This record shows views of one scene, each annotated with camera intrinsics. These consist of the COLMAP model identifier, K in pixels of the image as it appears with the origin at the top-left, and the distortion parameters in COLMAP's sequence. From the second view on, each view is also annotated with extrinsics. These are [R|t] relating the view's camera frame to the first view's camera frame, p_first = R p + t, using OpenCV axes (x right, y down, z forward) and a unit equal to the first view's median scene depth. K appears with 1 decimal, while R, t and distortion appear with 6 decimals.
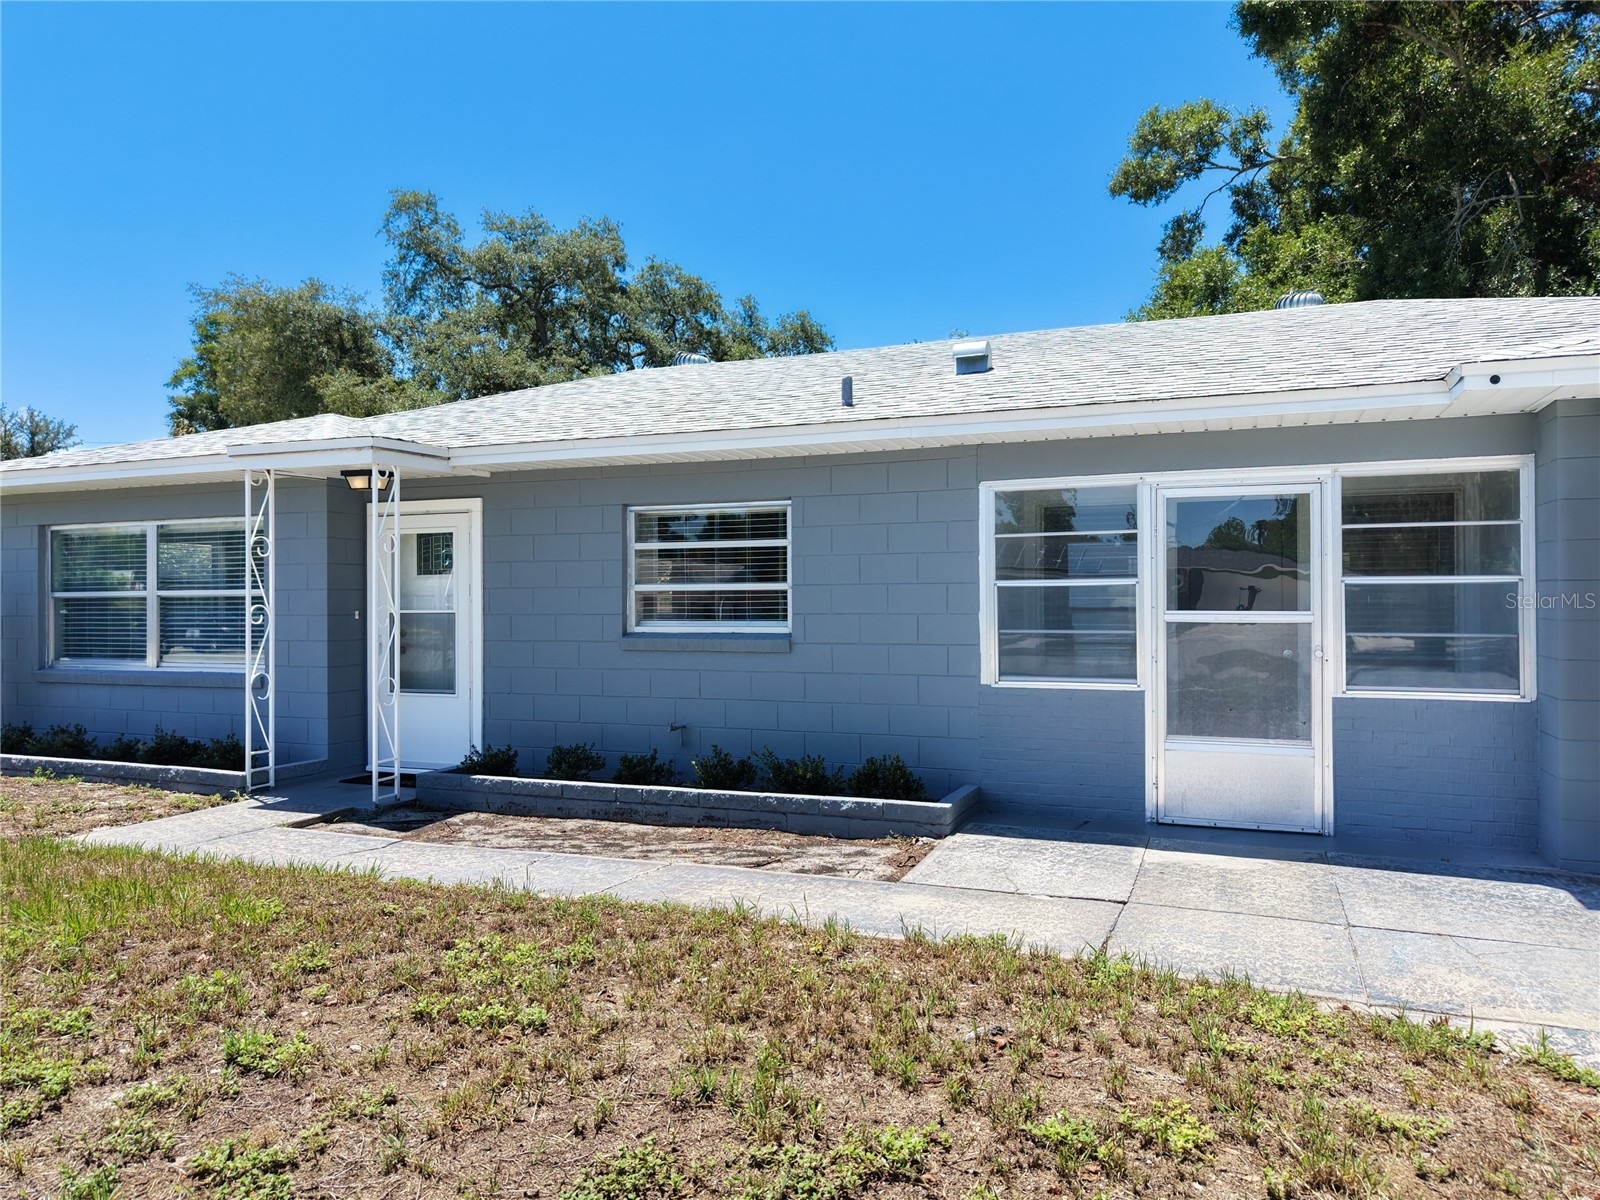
lens RADIAL K [[1111.0, 0, 800.0], [0, 1111.0, 600.0], [0, 0, 1]] dist [0.002331, -0.002497]
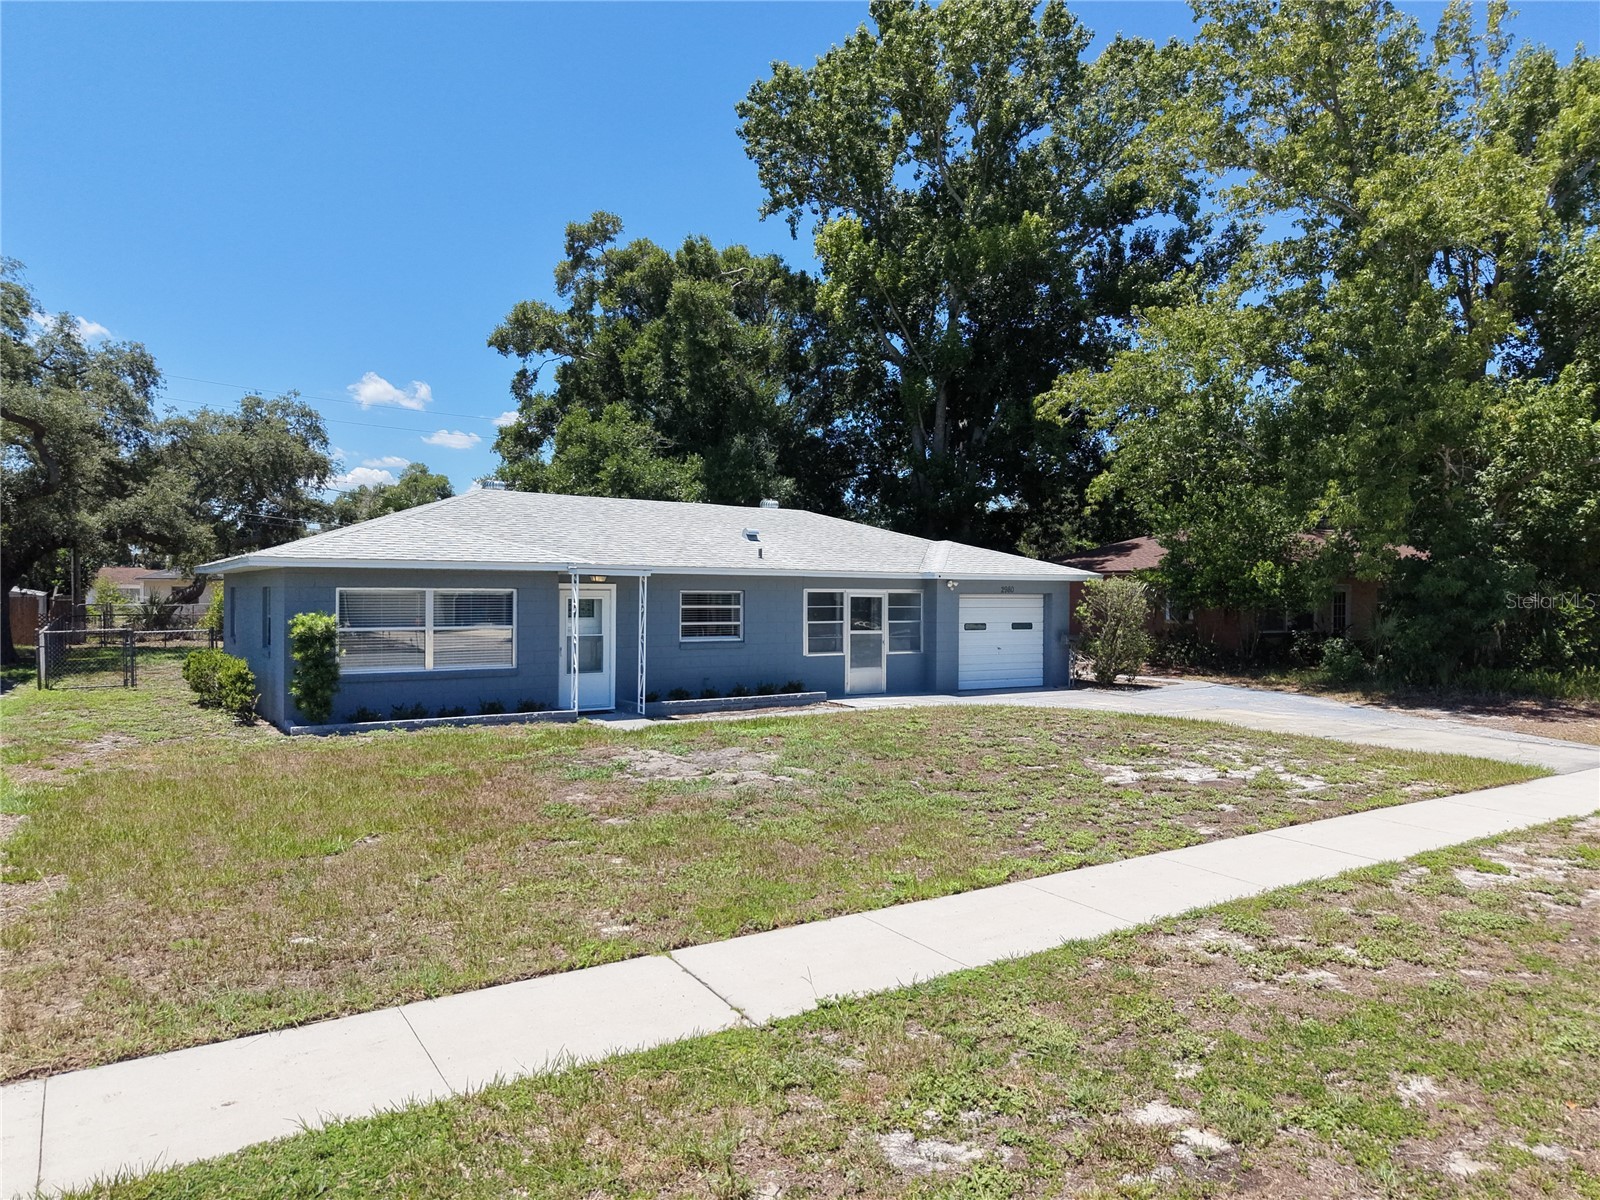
lens RADIAL K [[1111.0, 0, 800.0], [0, 1111.0, 600.0], [0, 0, 1]] dist [0.002331, -0.002497]
pose [[0.561411, 0.002274, 0.827534, -2.178544], [-0.013084, 0.999896, 0.006129, -0.087621], [-0.827434, -0.014269, 0.561382, -0.637339]]
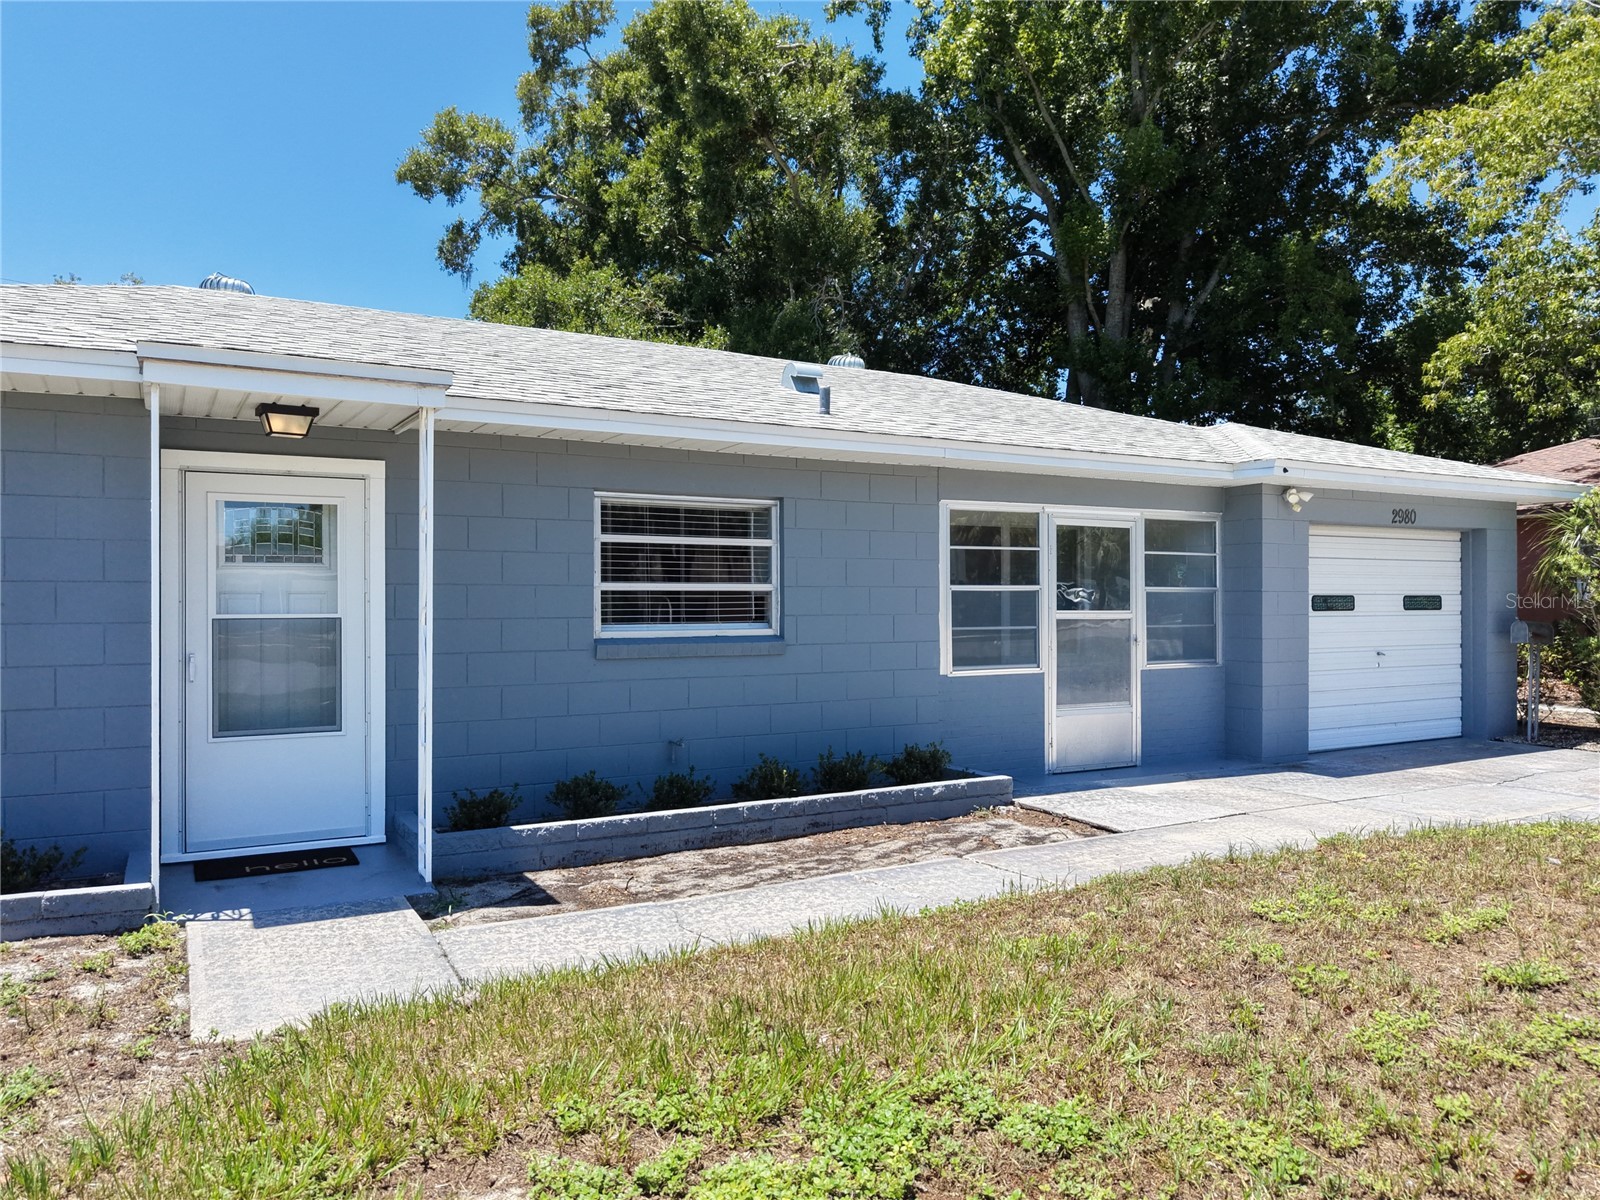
lens RADIAL K [[1129.9, 0, 777.7], [0, 1129.9, 605.5], [0, 0, 1]] dist [-0.005769, -0.002635]
pose [[0.630896, -0.000058, 0.775868, -0.794121], [-0.003399, 0.999990, 0.002838, 0.000957], [-0.775860, -0.004428, 0.630889, 0.365139]]
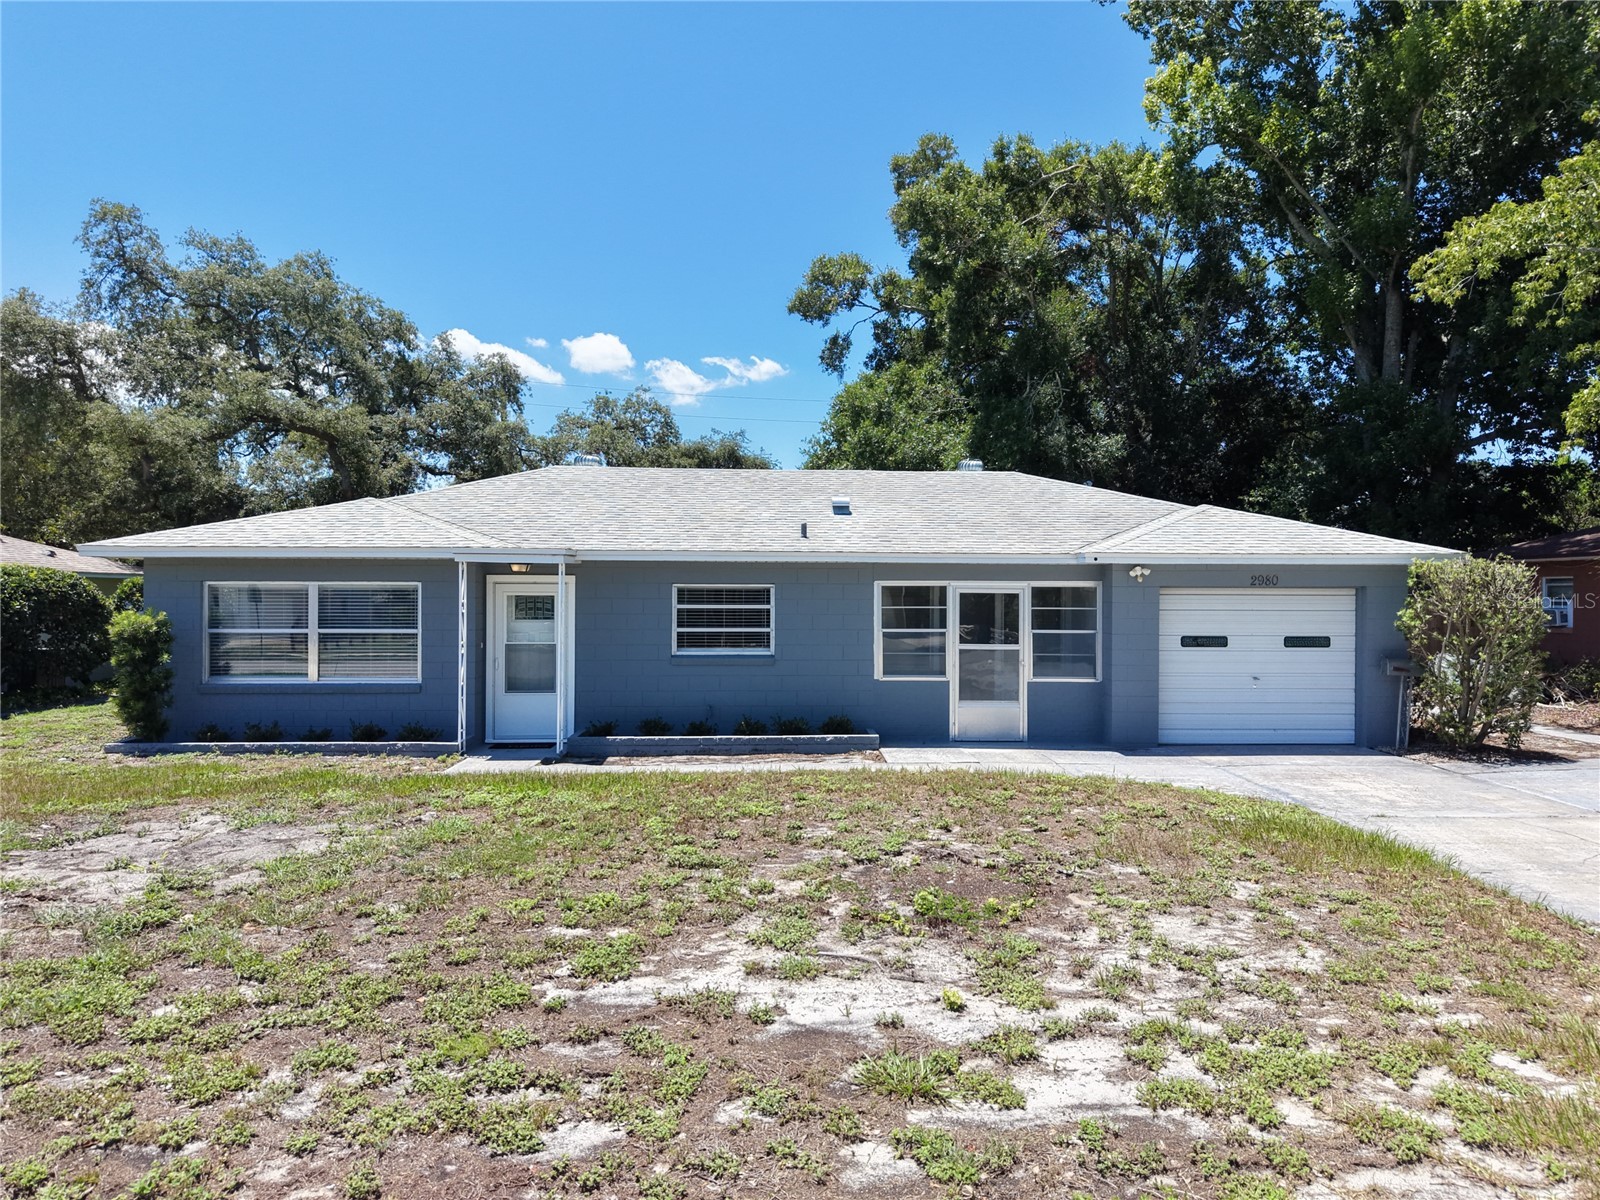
lens RADIAL K [[1159.0, 0, 816.8], [0, 1159.0, 593.0], [0, 0, 1]] dist [0.025626, -0.005016]
pose [[0.912434, 0.009018, 0.409125, -0.756186], [-0.009340, 0.999956, -0.001212, -0.074776], [-0.409117, -0.002715, 0.912478, -0.850241]]
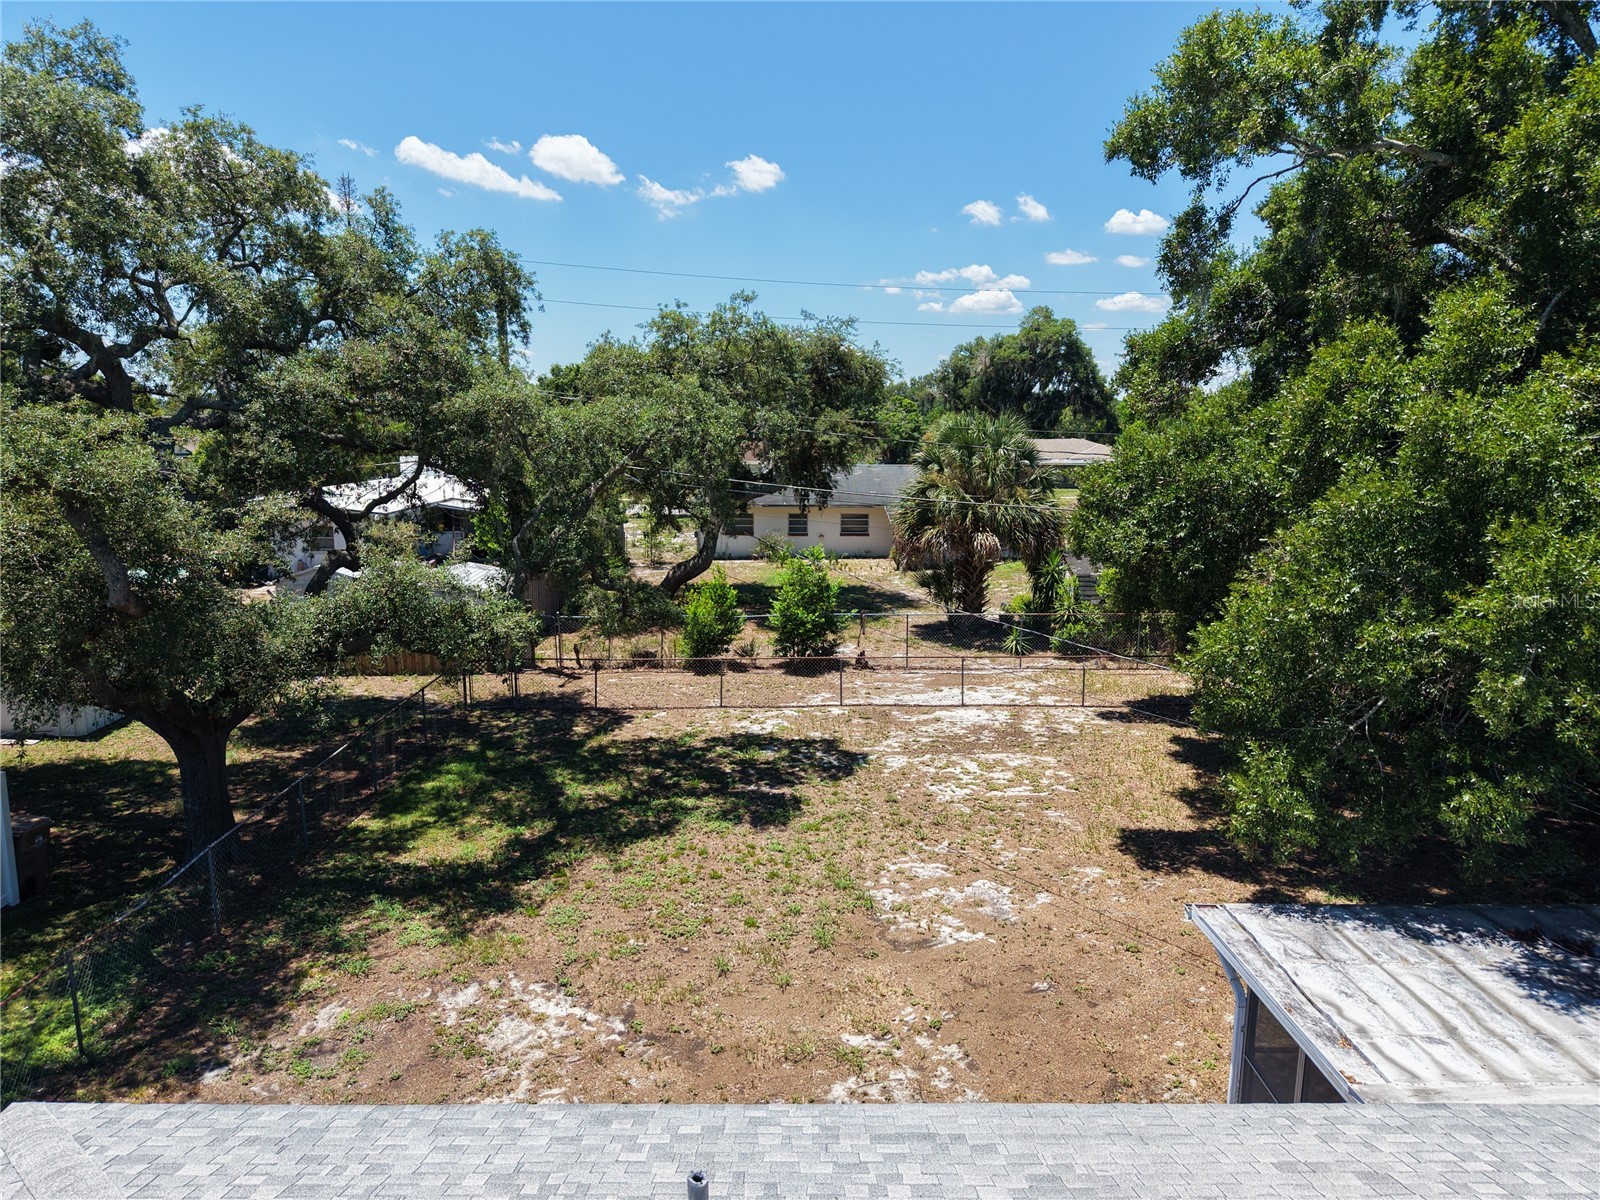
lens RADIAL K [[1039.7, 0, 800.0], [0, 1039.7, 600.0], [0, 0, 1]] dist [0.006920, -0.001323]
pose [[0.918699, -0.068635, 0.388949, -0.305842], [-0.007966, 0.981365, 0.191989, -0.695929], [-0.394878, -0.179479, 0.901032, 1.524403]]
